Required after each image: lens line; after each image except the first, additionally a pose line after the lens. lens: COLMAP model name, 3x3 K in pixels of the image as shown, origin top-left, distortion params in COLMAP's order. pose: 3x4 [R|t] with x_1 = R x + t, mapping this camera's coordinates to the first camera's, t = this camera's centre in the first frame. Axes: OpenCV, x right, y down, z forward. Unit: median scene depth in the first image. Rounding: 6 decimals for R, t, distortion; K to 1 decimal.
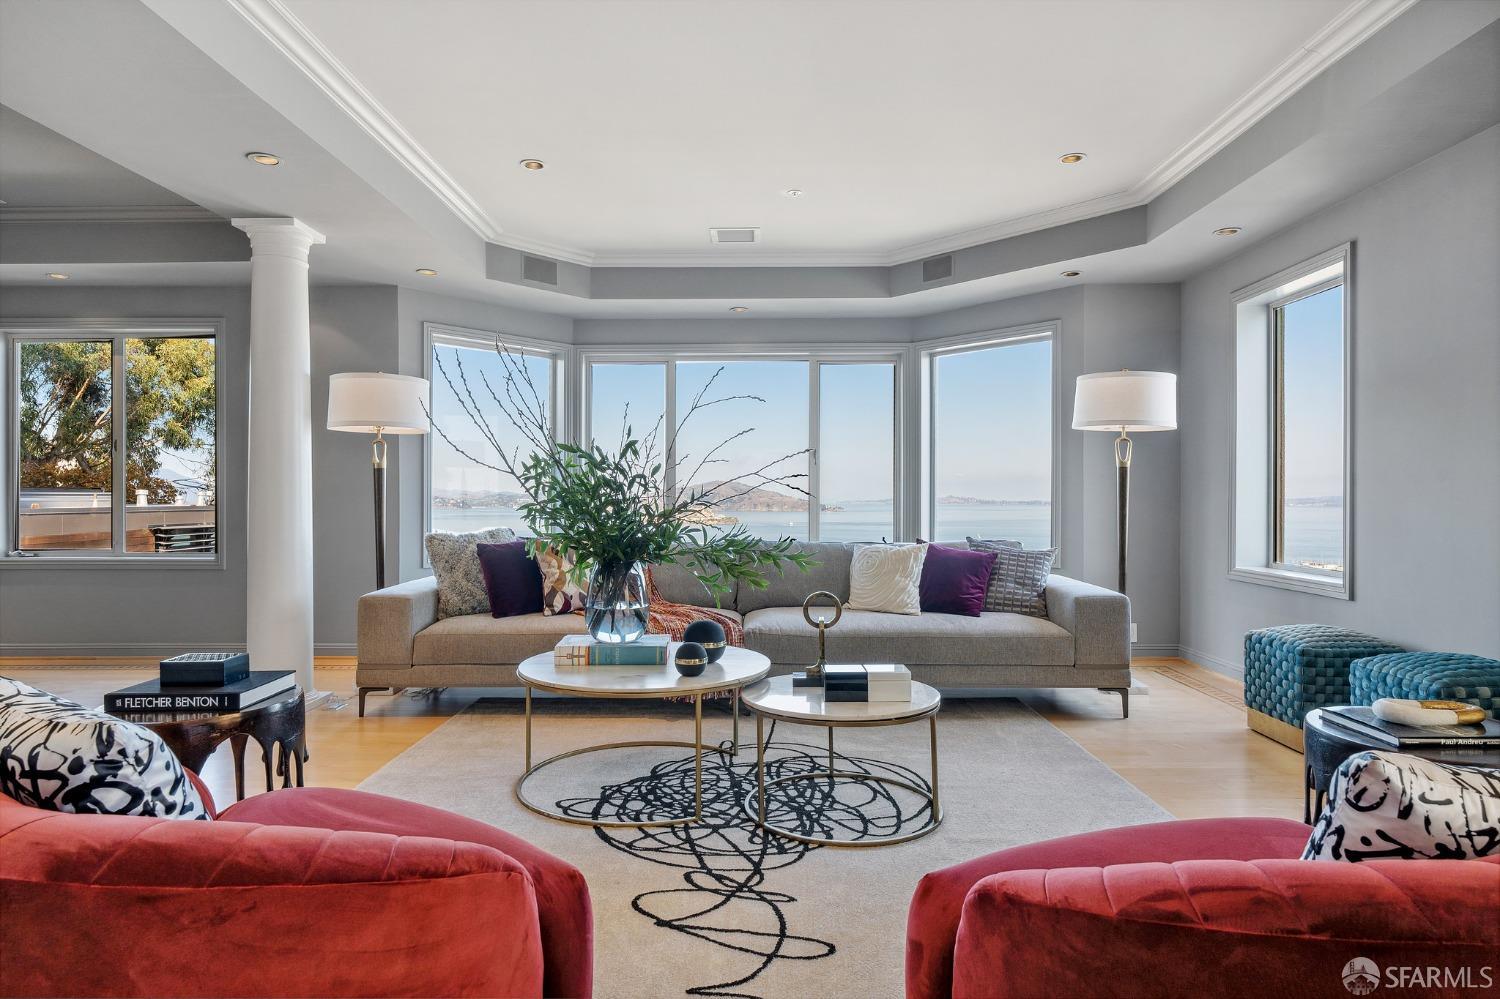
lens RADIAL K [[845.4, 0, 750.0], [0, 845.4, 499.5], [0, 0, 1]] dist [-0.000290, -0.000128]
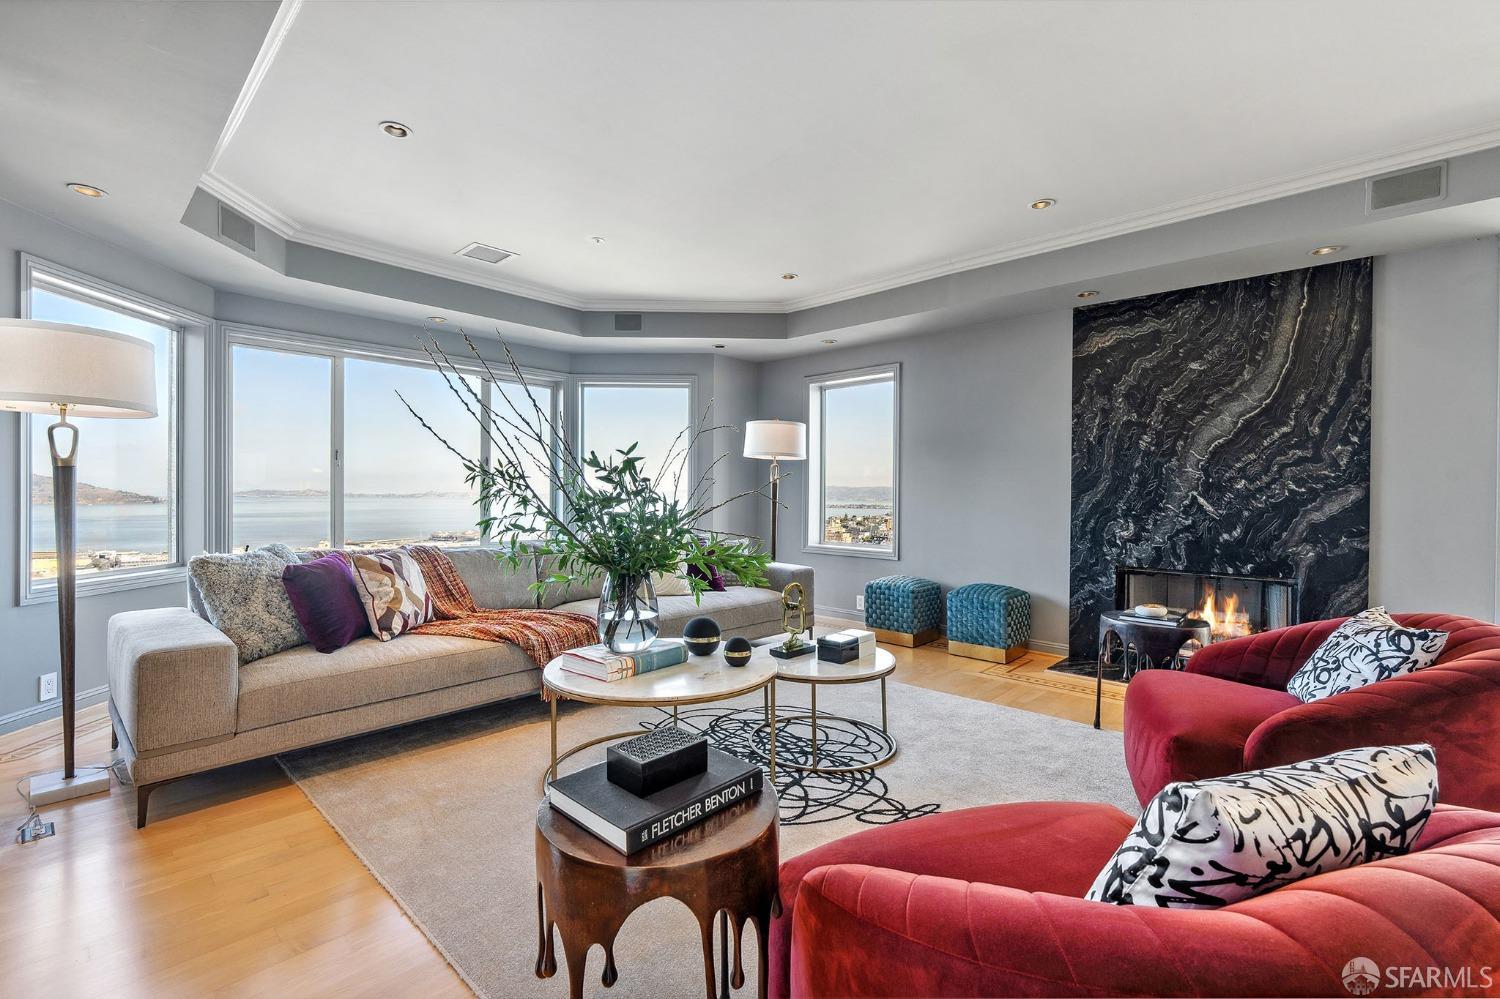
lens RADIAL K [[649.4, 0, 750.0], [0, 649.4, 499.5], [0, 0, 1]] dist [0.000592, 0.000101]
pose [[0.682171, -0.001445, 0.731191, -0.628104], [-0.005377, 0.999961, 0.006993, -0.023593], [-0.731172, -0.008701, 0.682137, 0.334327]]
